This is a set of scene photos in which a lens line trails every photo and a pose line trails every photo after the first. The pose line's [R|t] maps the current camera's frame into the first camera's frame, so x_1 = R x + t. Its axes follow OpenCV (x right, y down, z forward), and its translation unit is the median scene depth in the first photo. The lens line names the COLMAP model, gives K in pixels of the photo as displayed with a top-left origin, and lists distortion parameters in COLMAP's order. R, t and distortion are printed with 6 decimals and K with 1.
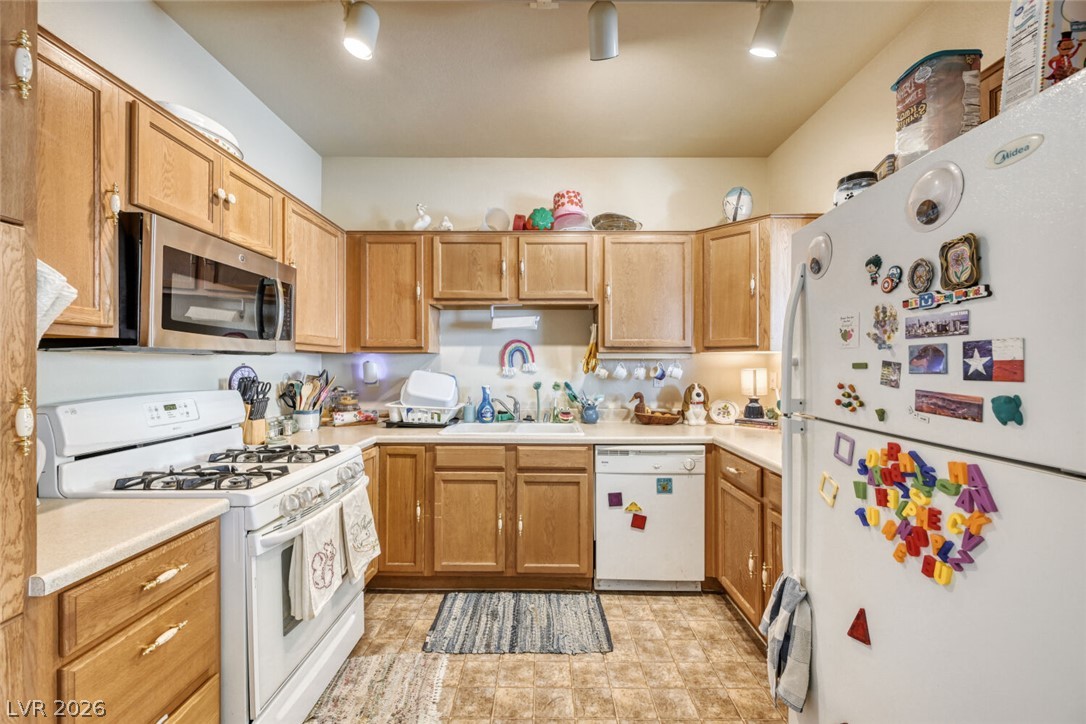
lens RADIAL K [[434.6, 0, 544.2], [0, 434.6, 361.8], [0, 0, 1]] dist [0.000030, 0.000210]
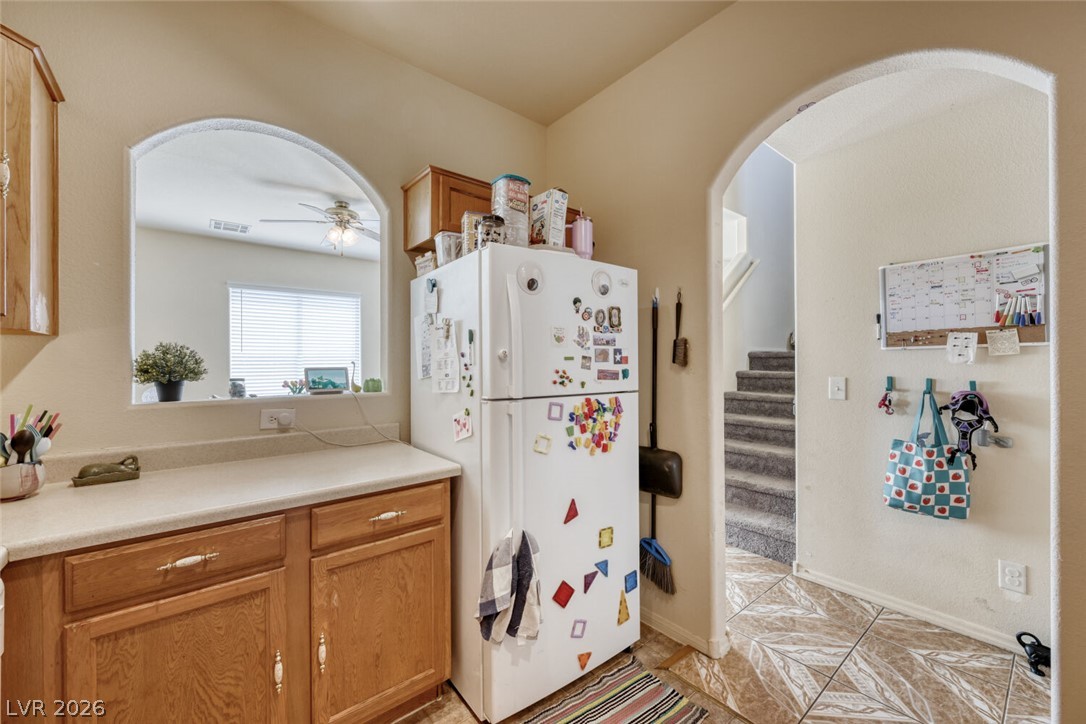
lens RADIAL K [[434.6, 0, 544.2], [0, 434.6, 361.8], [0, 0, 1]] dist [0.000030, 0.000210]
pose [[-0.629940, 0.002192, 0.776640, -0.601382], [0.000195, 0.999996, -0.002664, 0.029976], [-0.776643, -0.001527, -0.629939, 2.419709]]
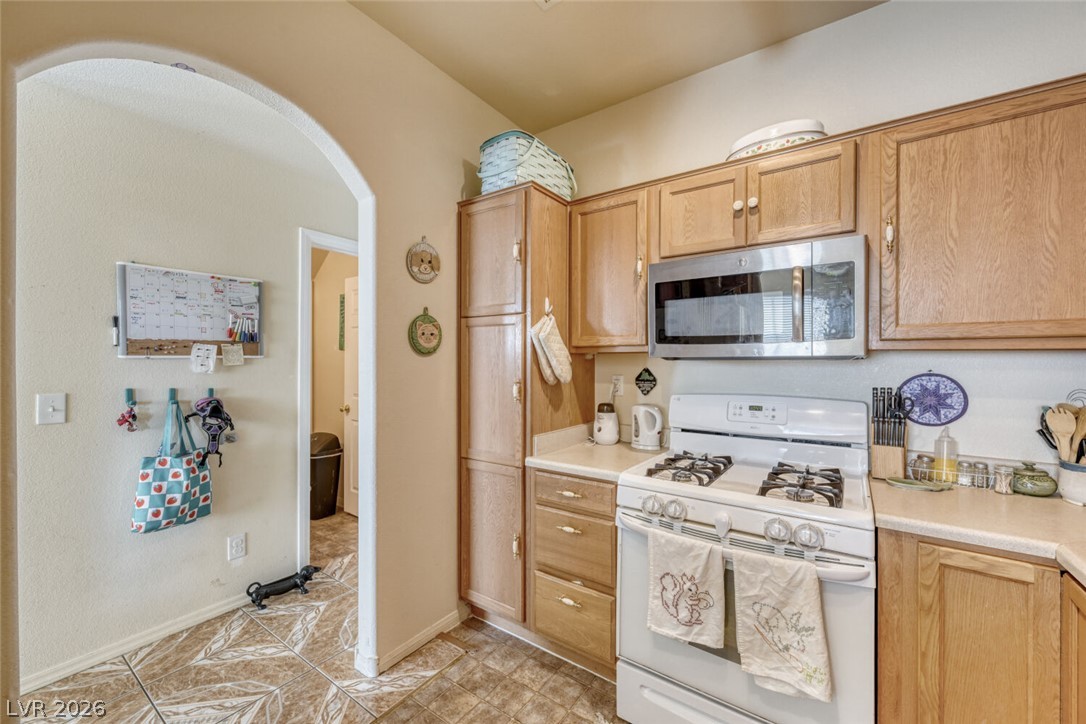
lens RADIAL K [[434.6, 0, 544.2], [0, 434.6, 361.8], [0, 0, 1]] dist [0.000030, 0.000210]
pose [[-0.573202, -0.002713, -0.819410, 0.694877], [0.000406, 0.999993, -0.003595, -0.019201], [0.819414, -0.002393, -0.573197, 2.294721]]
